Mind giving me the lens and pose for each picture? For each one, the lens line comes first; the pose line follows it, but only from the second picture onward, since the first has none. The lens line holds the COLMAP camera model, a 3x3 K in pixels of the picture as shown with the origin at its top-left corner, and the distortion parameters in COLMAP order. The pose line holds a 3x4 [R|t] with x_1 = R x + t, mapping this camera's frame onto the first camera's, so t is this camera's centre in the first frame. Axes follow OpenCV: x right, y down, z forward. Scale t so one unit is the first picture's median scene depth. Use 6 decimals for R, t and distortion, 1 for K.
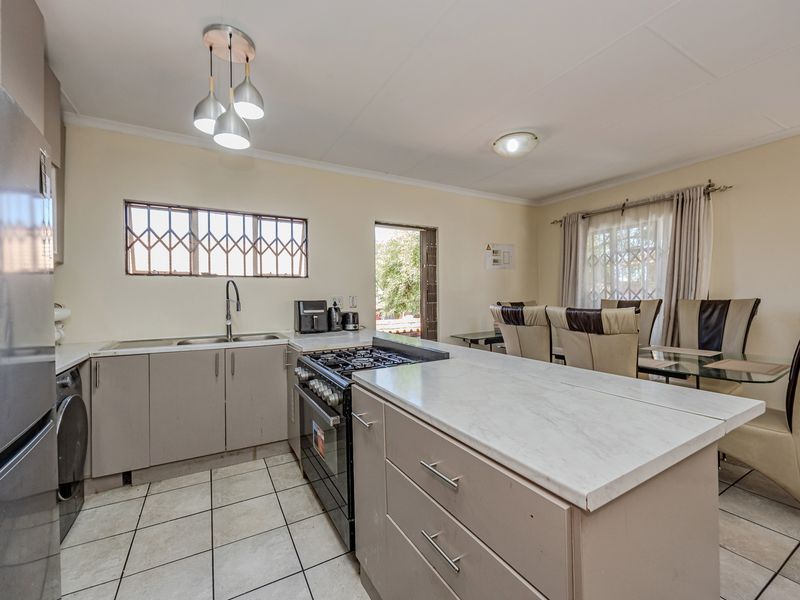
lens RADIAL K [[350.0, 0, 397.6], [0, 350.0, 280.8], [0, 0, 1]] dist [-0.009547, 0.001655]
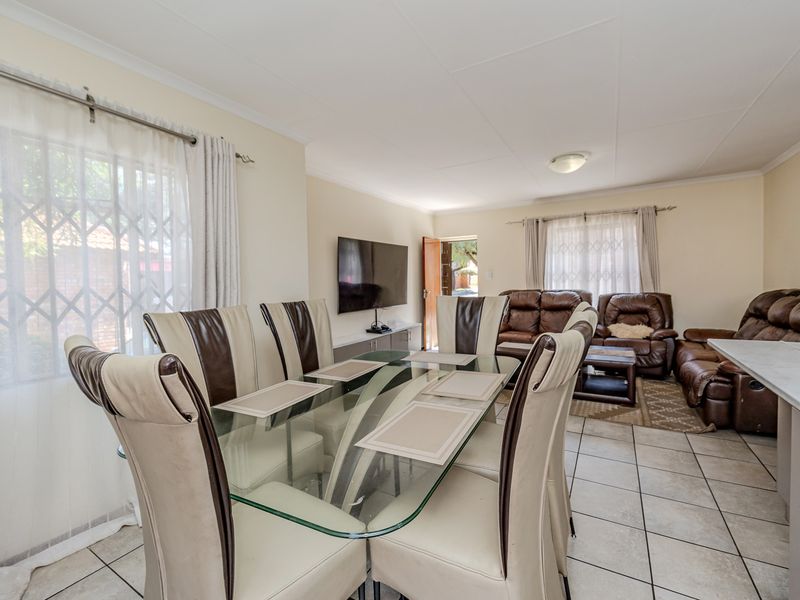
lens RADIAL K [[350.0, 0, 404.6], [0, 350.0, 297.6], [0, 0, 1]] dist [-0.009547, 0.001655]
pose [[-0.506159, -0.012803, 0.862345, 0.091614], [-0.008946, 0.999914, 0.009594, 0.034777], [-0.862394, -0.002859, -0.506230, 1.183076]]
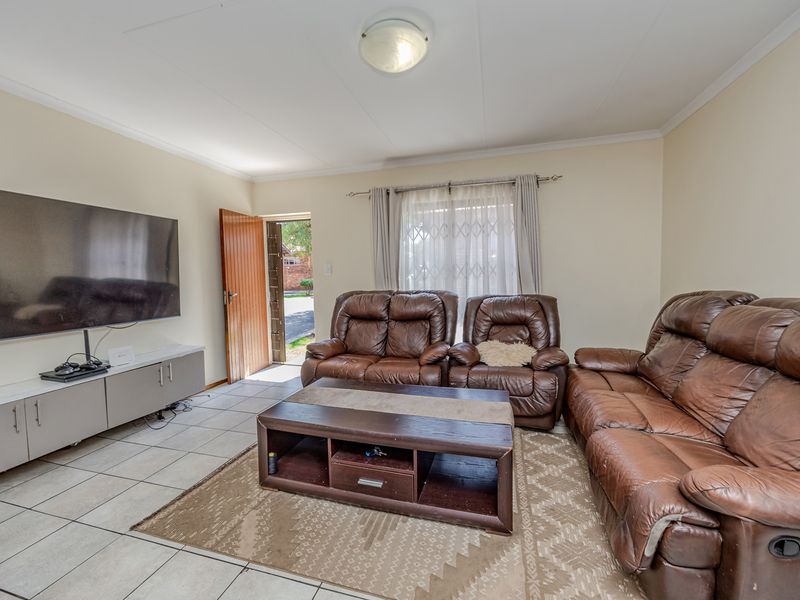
lens RADIAL K [[342.4, 0, 398.9], [0, 342.4, 300.8], [0, 0, 1]] dist [-0.011192, 0.000501]
pose [[-0.712528, -0.020571, 0.701342, 0.433596], [-0.002287, 0.999633, 0.026997, 0.006921], [-0.701640, 0.017633, -0.712314, 0.480982]]
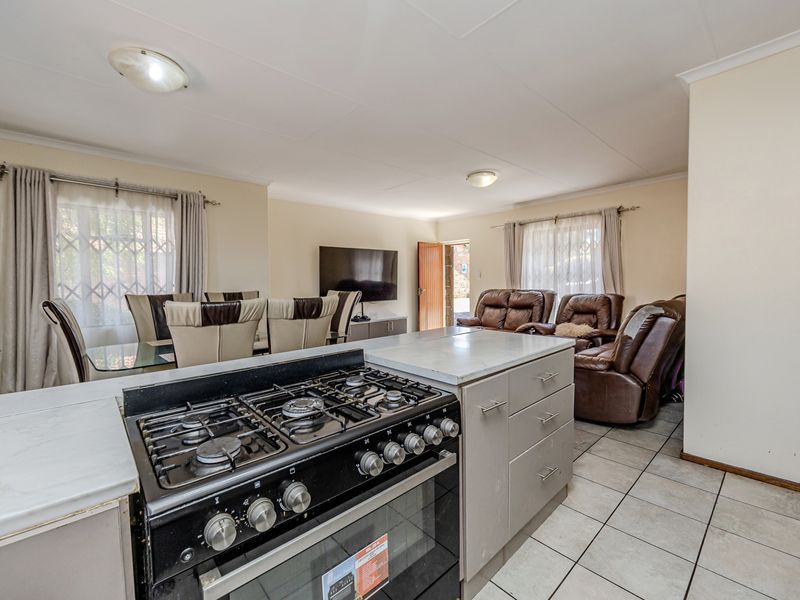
lens RADIAL K [[350.0, 0, 399.2], [0, 350.0, 298.4], [0, 0, 1]] dist [-0.009547, 0.001655]
pose [[-0.230977, -0.025065, 0.972636, -0.468372], [-0.027895, 0.999428, 0.019131, 0.035796], [-0.972559, -0.022713, -0.231544, 0.696627]]
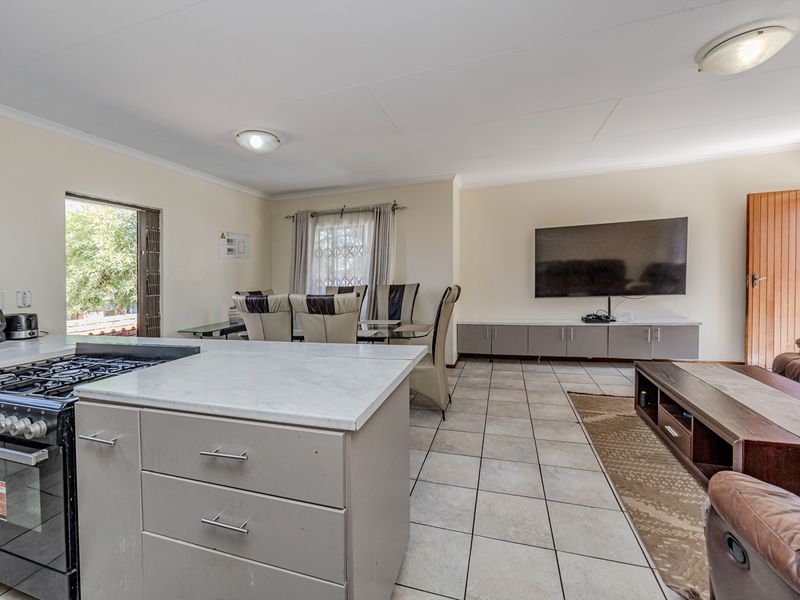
lens RADIAL K [[342.4, 0, 393.6], [0, 342.4, 275.5], [0, 0, 1]] dist [-0.011192, 0.000501]
pose [[0.735277, -0.008102, 0.677719, -0.062149], [-0.004934, 0.999838, 0.017306, -0.006643], [-0.677749, -0.016068, 0.735117, -0.034773]]
